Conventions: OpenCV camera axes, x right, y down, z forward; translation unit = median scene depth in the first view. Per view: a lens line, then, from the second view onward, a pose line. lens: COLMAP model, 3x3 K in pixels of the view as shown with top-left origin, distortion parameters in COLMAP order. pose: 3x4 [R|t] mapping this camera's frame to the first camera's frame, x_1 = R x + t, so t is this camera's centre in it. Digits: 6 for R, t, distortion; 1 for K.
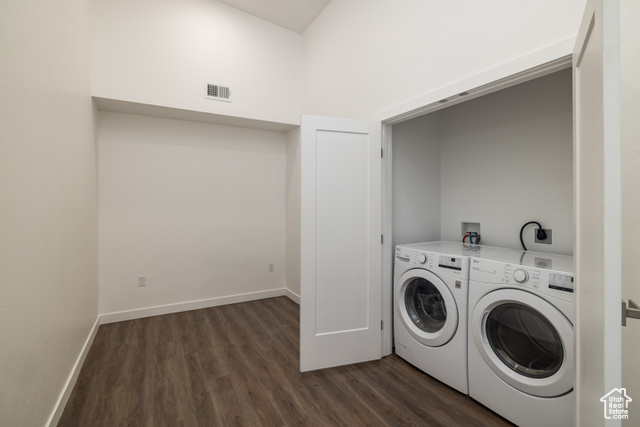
lens RADIAL K [[298.3, 0, 319.3], [0, 298.3, 208.9], [0, 0, 1]] dist [-0.000807, -0.000057]
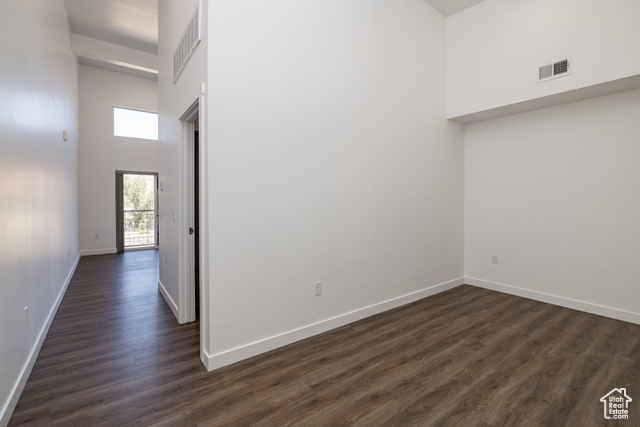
lens RADIAL K [[291.4, 0, 319.4], [0, 291.4, 212.2], [0, 0, 1]] dist [0.001678, 0.000223]
pose [[0.128504, 0.041320, -0.990848, 0.795549], [-0.019517, 0.999044, 0.039130, 0.042463], [0.991517, 0.014310, 0.129188, 0.283286]]
